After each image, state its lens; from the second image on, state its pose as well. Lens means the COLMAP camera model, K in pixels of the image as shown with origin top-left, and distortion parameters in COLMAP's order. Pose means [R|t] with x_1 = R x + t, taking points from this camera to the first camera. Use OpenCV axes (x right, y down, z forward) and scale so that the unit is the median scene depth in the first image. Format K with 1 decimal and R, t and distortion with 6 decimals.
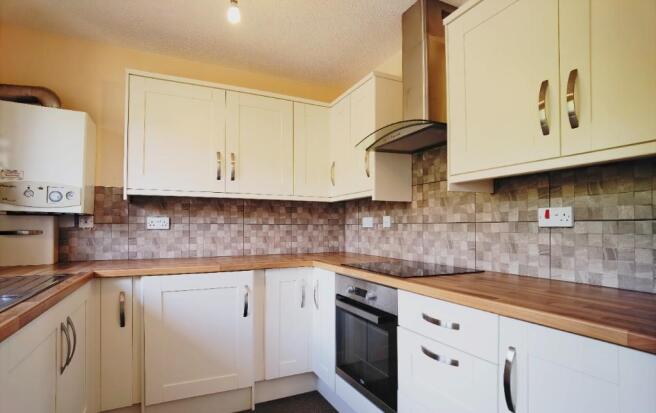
lens RADIAL K [[348.3, 0, 328.3], [0, 348.3, 220.7], [0, 0, 1]] dist [-0.000211, -0.000528]
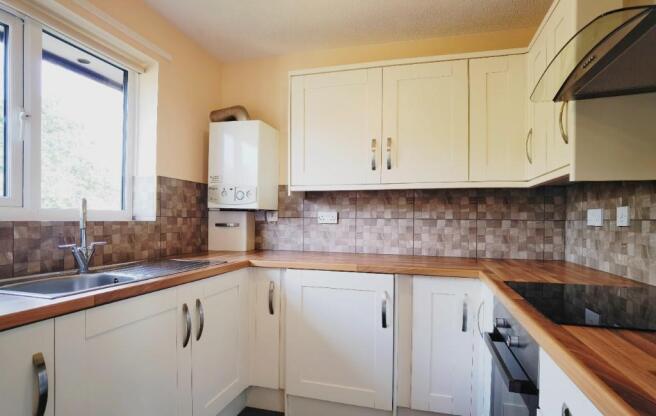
lens RADIAL K [[352.7, 0, 328.0], [0, 352.7, 218.5], [0, 0, 1]] dist [0.003438, 0.000073]
pose [[0.745503, 0.005336, -0.666481, 0.197816], [0.002468, 0.999939, 0.010767, -0.001317], [0.666498, -0.009672, 0.745444, 0.226424]]
